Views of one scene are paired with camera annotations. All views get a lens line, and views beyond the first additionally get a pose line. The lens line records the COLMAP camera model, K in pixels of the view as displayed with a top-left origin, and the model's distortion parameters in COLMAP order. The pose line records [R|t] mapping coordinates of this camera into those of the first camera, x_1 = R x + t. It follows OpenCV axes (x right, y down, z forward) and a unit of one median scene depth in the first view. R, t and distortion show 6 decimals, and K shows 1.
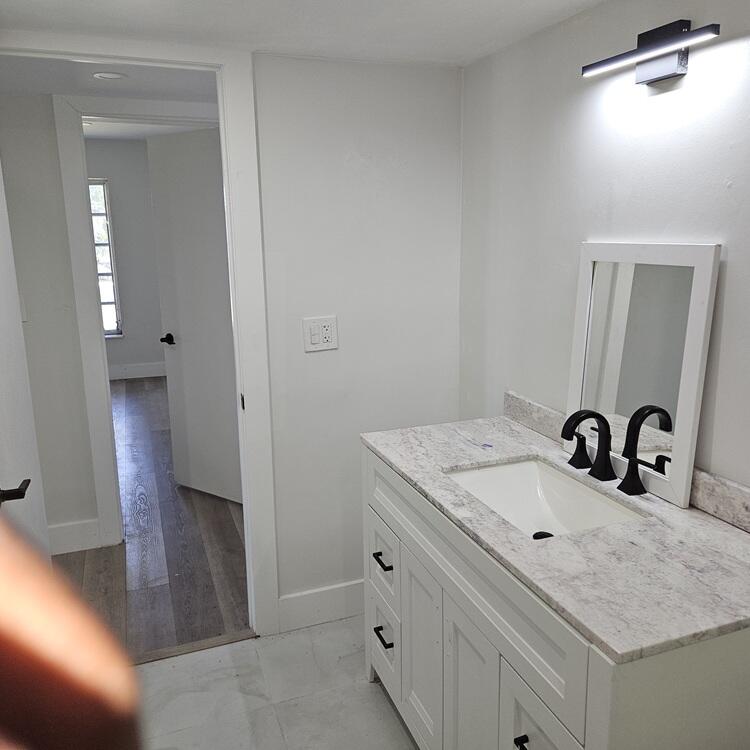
lens RADIAL K [[668.0, 0, 385.4], [0, 668.0, 386.0], [0, 0, 1]] dist [0.091643, -0.117813]
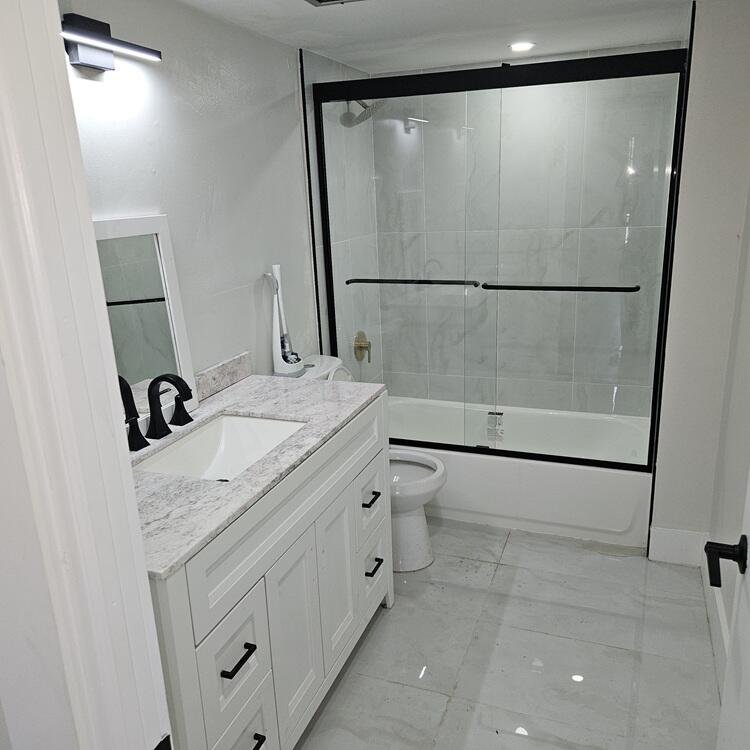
lens RADIAL K [[668.0, 0, 385.4], [0, 668.0, 386.0], [0, 0, 1]] dist [0.091643, -0.117813]
pose [[-0.754904, -0.150696, 0.638287, -0.689535], [0.196176, 0.876797, 0.439025, -0.369616], [-0.625807, 0.456638, -0.632335, 1.548449]]
